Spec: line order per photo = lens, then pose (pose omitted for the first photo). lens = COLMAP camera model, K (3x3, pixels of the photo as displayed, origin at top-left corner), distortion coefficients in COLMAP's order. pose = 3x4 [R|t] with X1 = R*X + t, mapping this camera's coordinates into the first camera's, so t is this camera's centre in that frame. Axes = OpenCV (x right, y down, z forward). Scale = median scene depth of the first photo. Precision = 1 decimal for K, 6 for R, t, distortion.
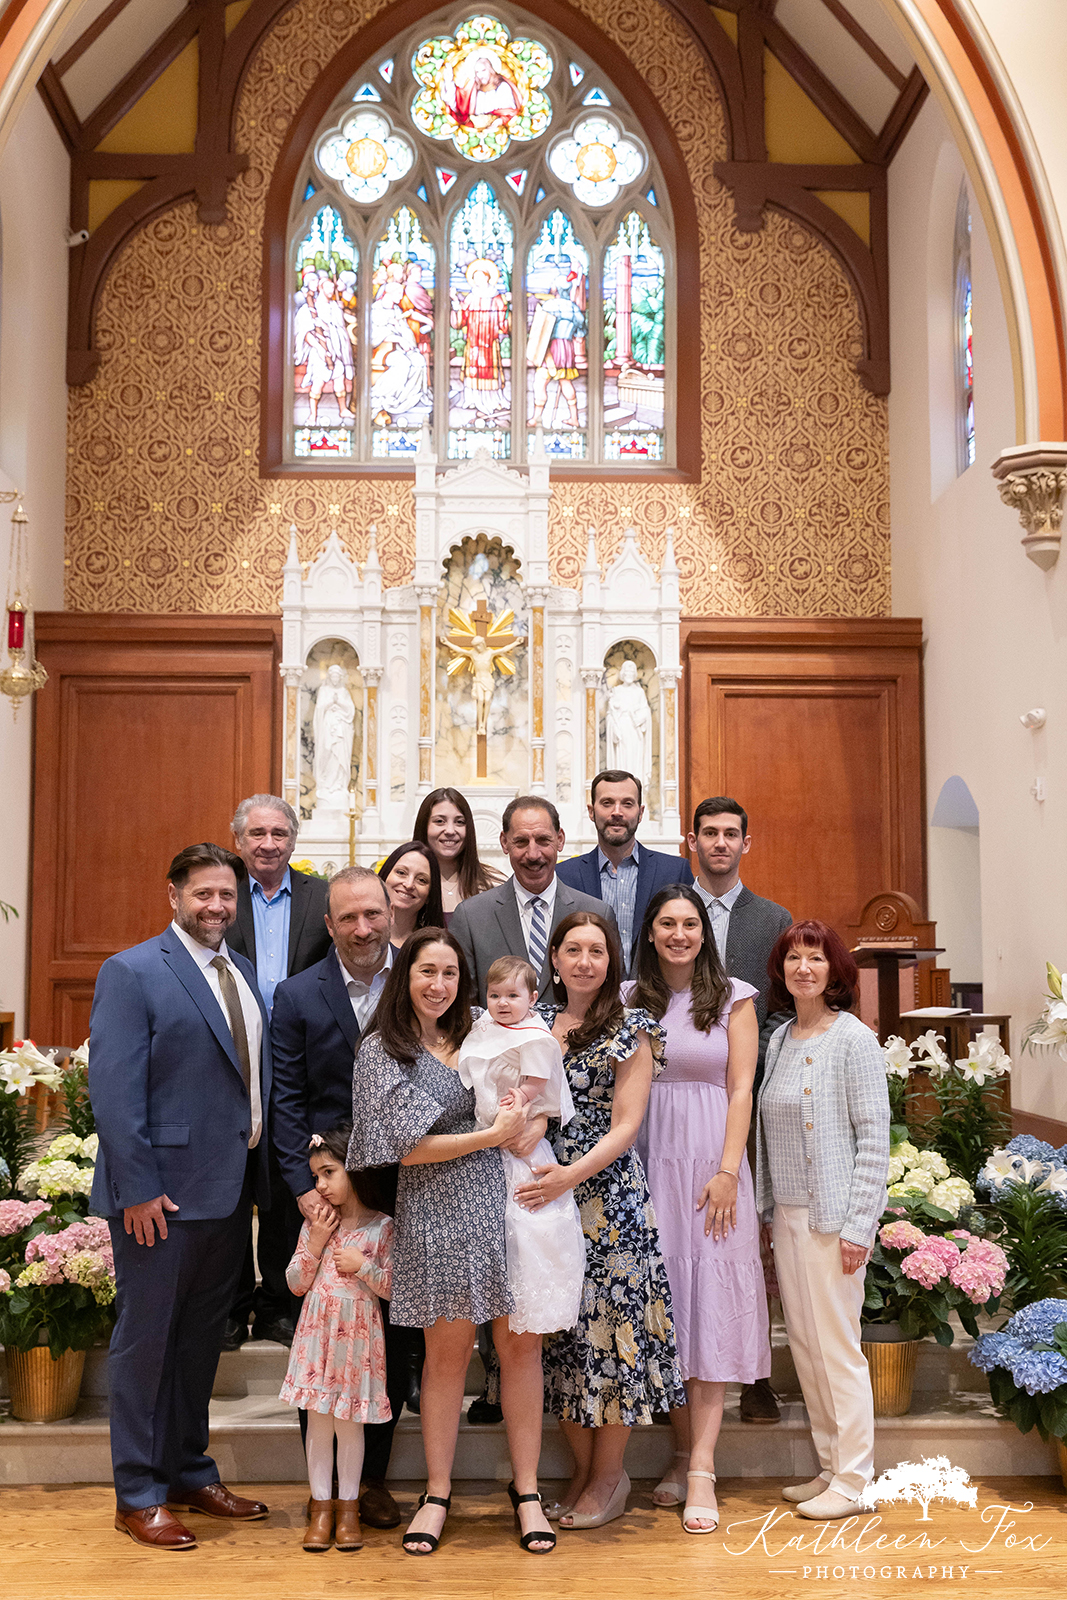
lens RADIAL K [[1934.2, 0, 533.5], [0, 1934.2, 800.0], [0, 0, 1]] dist [0.008448, 0.019264]
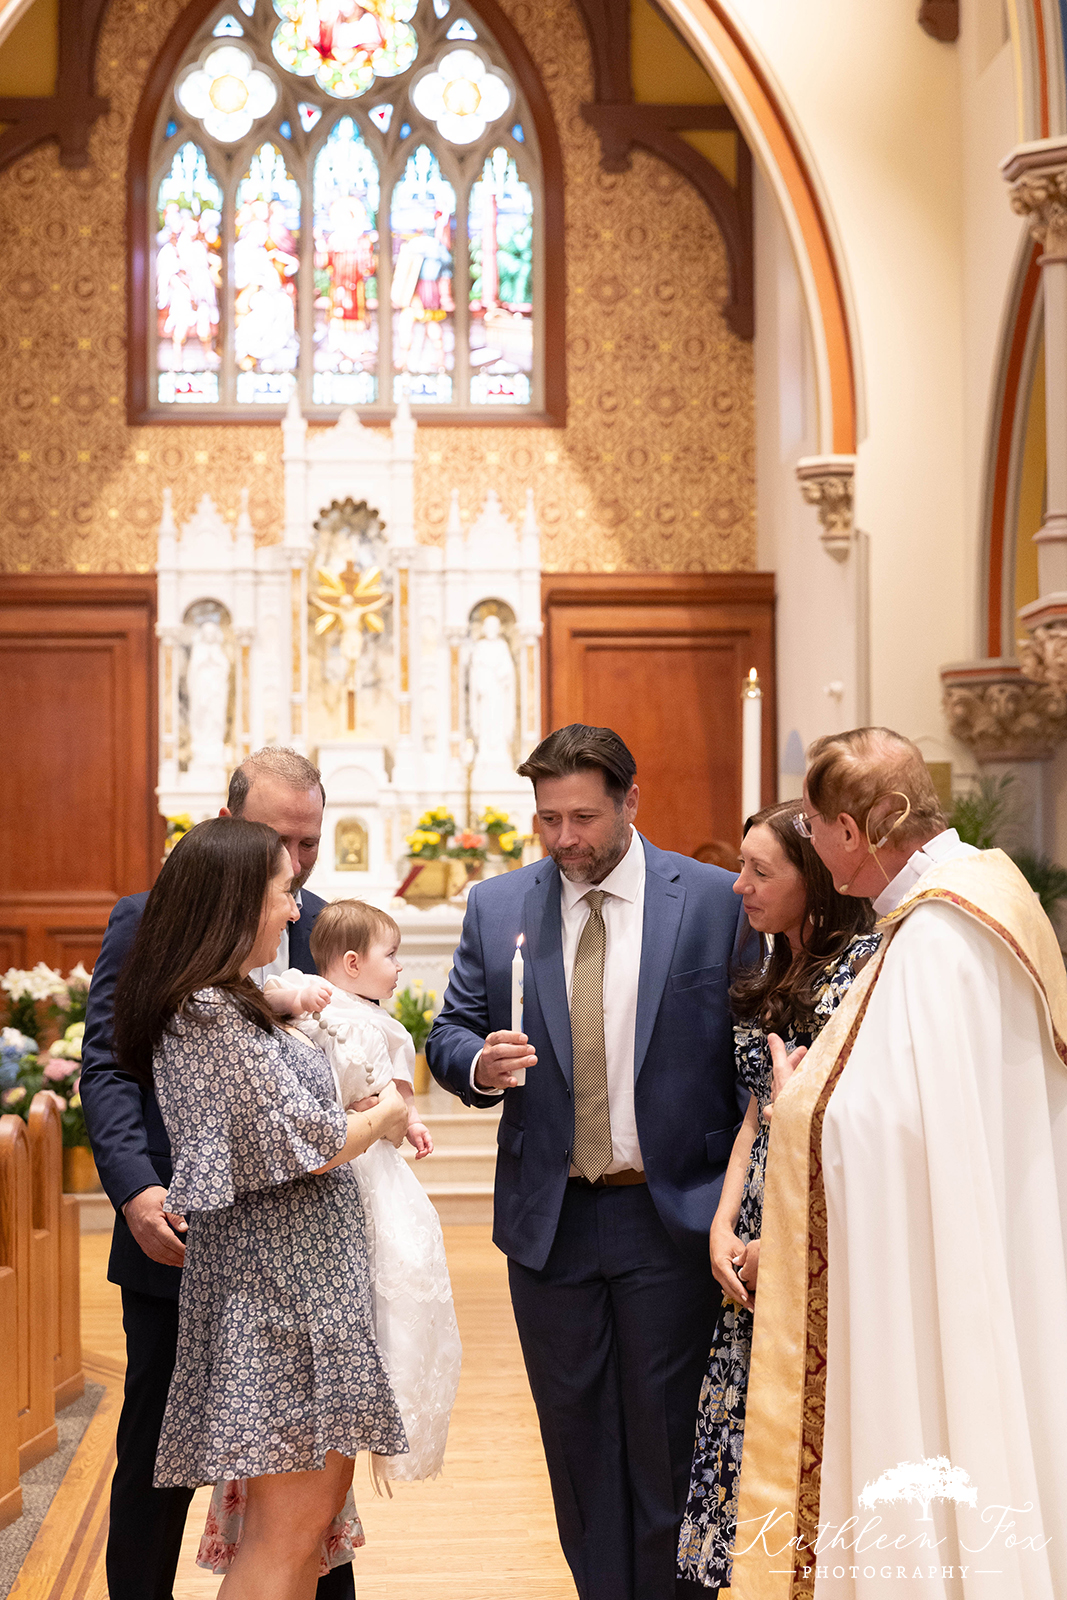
lens RADIAL K [[3066.4, 0, 533.5], [0, 3066.4, 800.0], [0, 0, 1]] dist [0.002952, 0.043146]
pose [[0.999464, -0.007556, 0.031864, 0.016693], [0.005955, 0.998728, 0.050060, -0.050597], [-0.032202, -0.049844, 0.998238, -0.589525]]
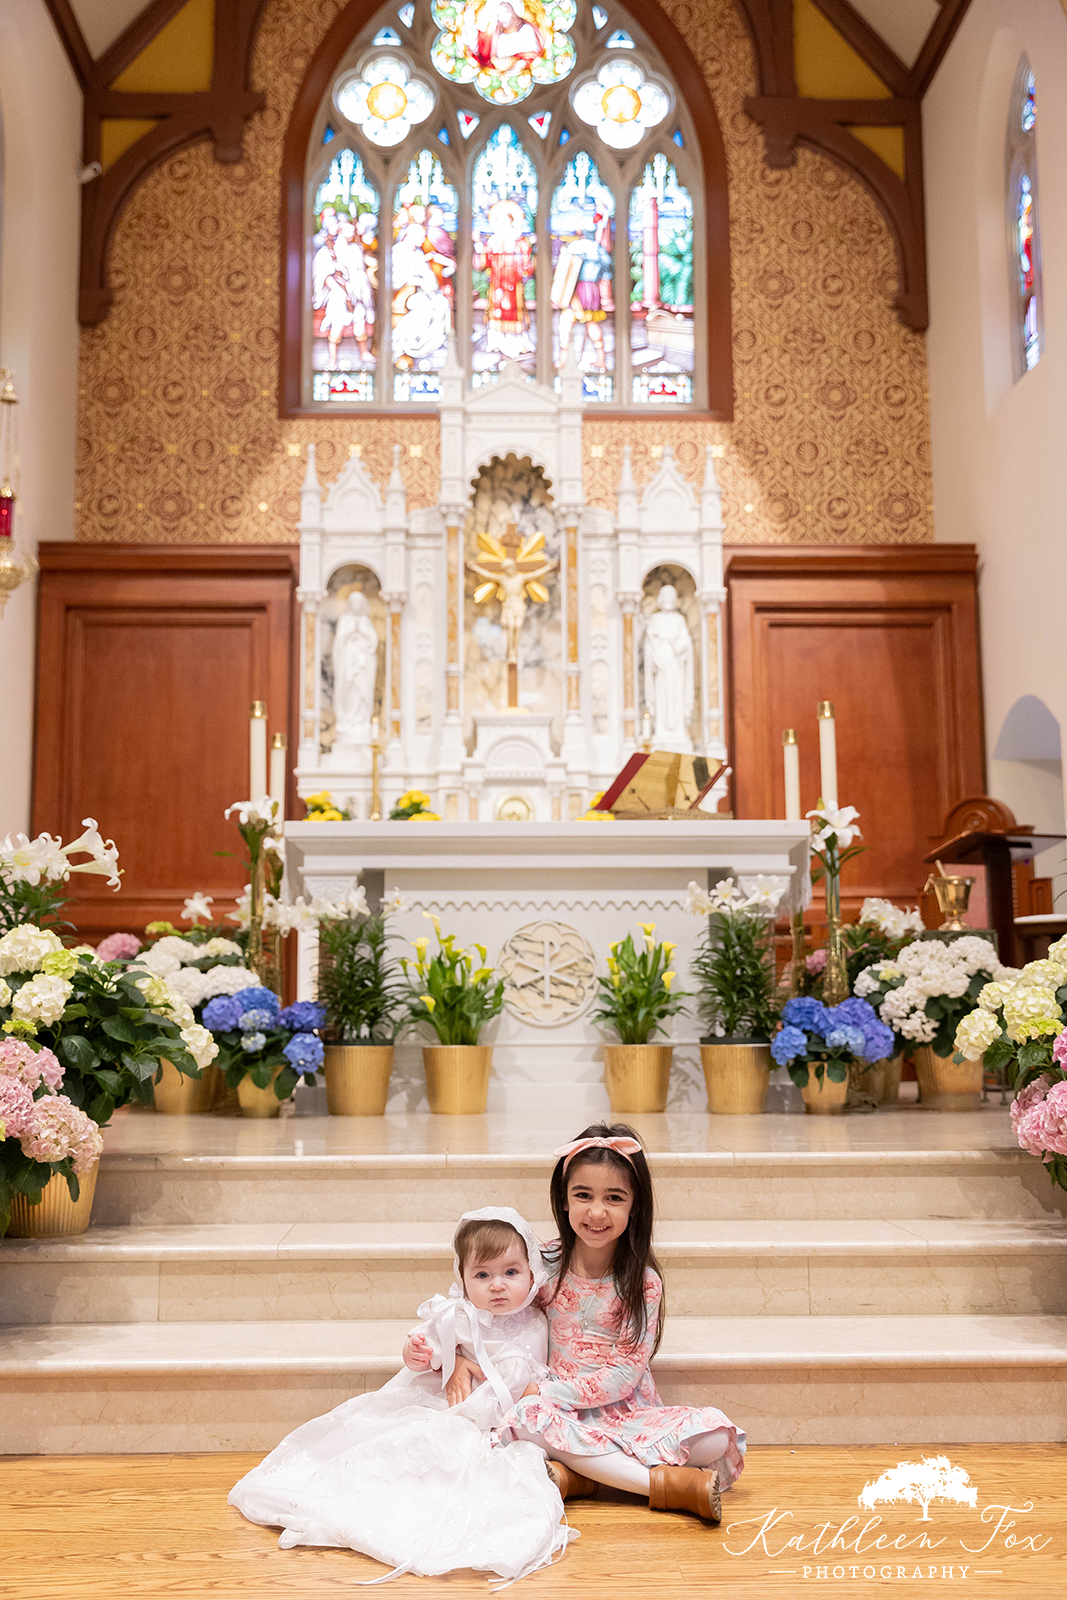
lens RADIAL K [[1670.5, 0, 517.6], [0, 1670.5, 804.2], [0, 0, 1]] dist [0.028942, -0.007178]
pose [[0.999952, -0.007485, -0.006298, -0.017555], [0.007183, 0.998884, -0.046691, 0.064536], [0.006641, 0.046644, 0.998890, 0.171497]]
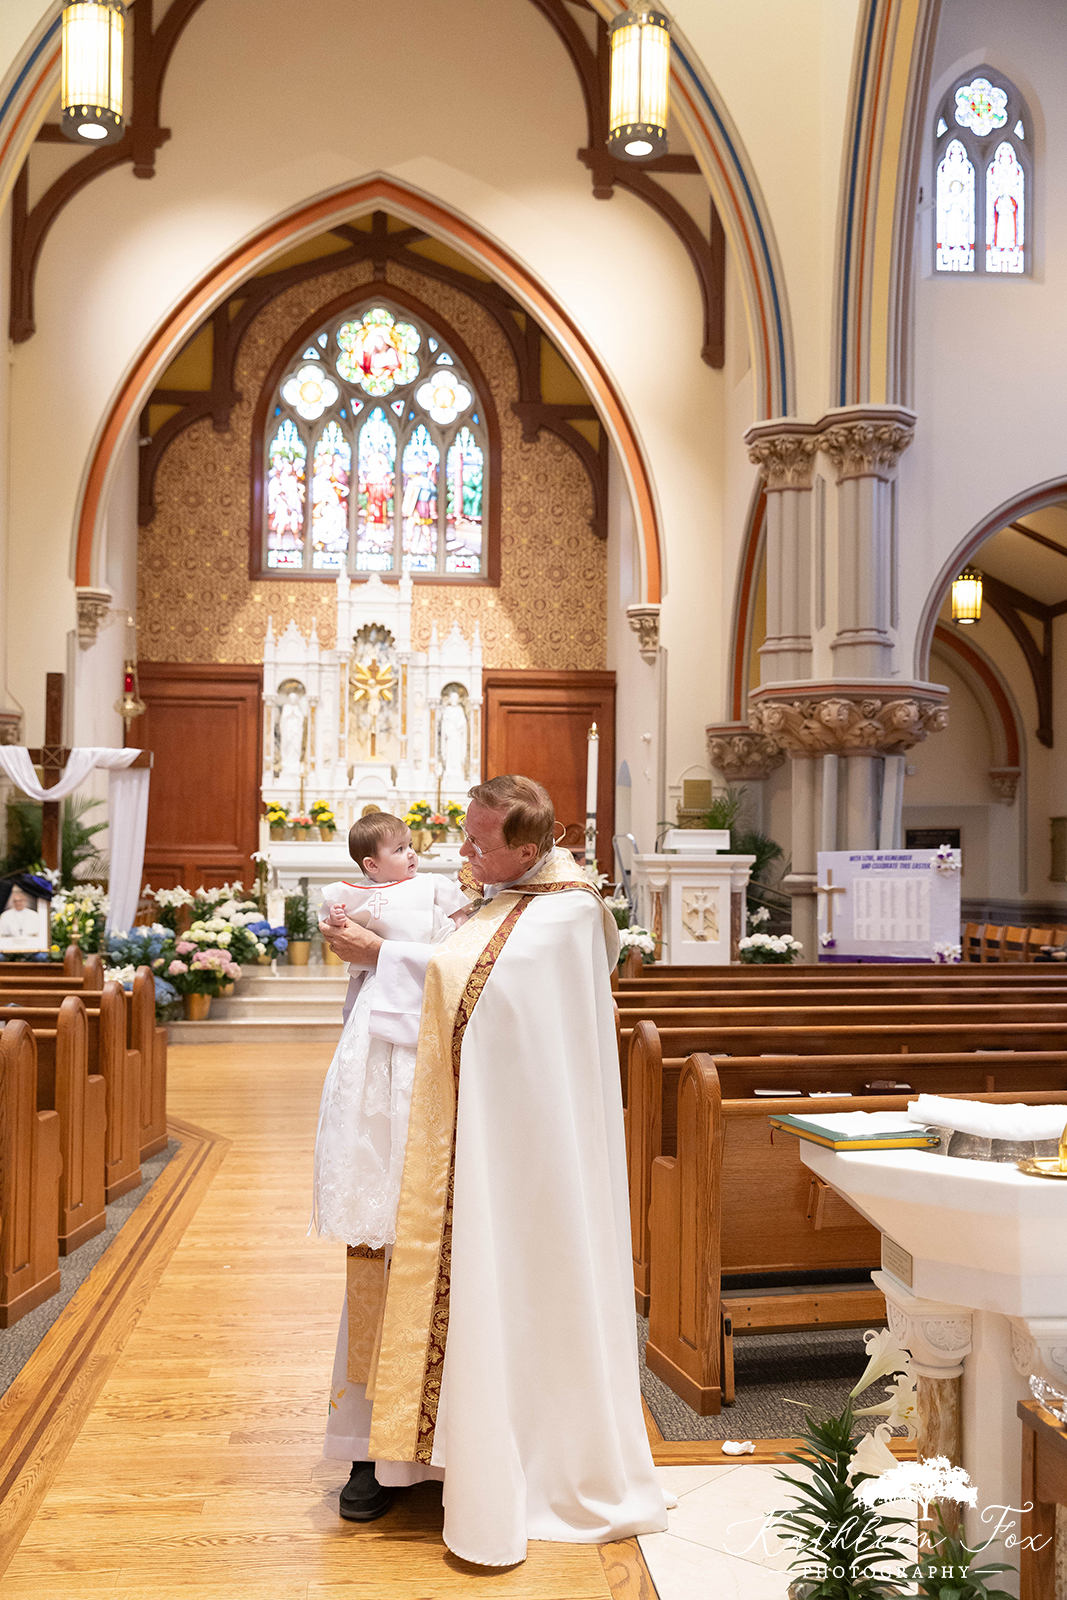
lens RADIAL K [[1677.3, 0, 533.5], [0, 1677.3, 800.0], [0, 0, 1]] dist [0.043829, -0.003018]
pose [[0.998487, 0.010848, 0.053910, 0.035755], [-0.013532, 0.998674, 0.049672, -0.045808], [-0.053300, -0.050326, 0.997310, -0.535597]]
